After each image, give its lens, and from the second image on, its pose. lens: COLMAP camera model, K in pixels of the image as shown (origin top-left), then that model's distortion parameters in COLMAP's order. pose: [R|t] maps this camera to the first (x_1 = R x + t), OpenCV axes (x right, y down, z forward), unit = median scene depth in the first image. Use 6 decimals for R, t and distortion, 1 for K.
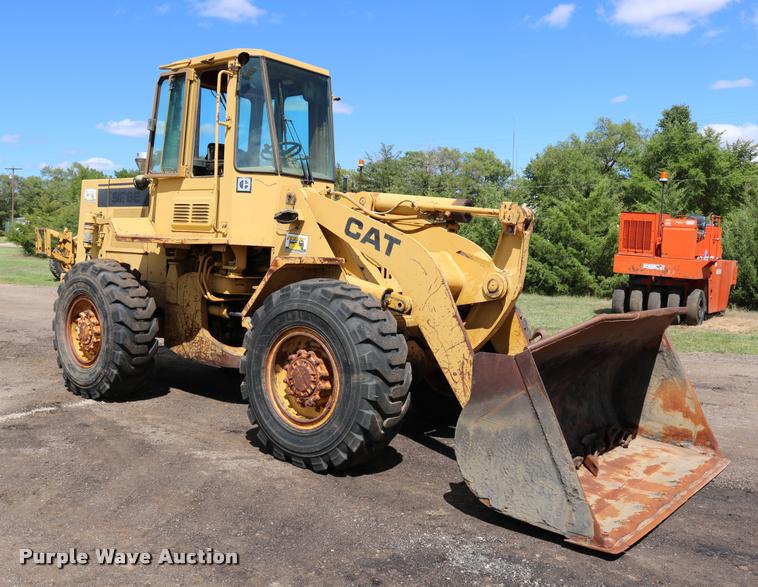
lens RADIAL K [[741.8, 0, 365.2], [0, 741.8, 295.2], [0, 0, 1]] dist [-0.170167, 0.181901]
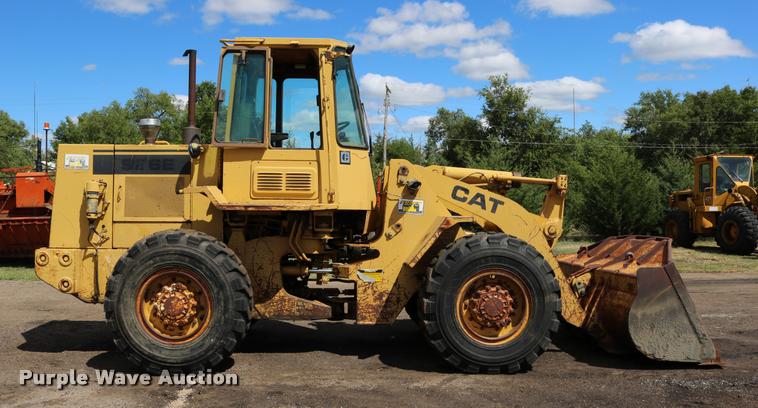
lens RADIAL K [[653.3, 0, 373.3], [0, 653.3, 214.2], [0, 0, 1]] dist [-0.157496, 0.147875]
pose [[0.740942, -0.042568, 0.670218, -0.858906], [0.071833, 0.997287, -0.016071, -0.043175], [-0.667716, 0.060051, 0.741990, 0.223429]]
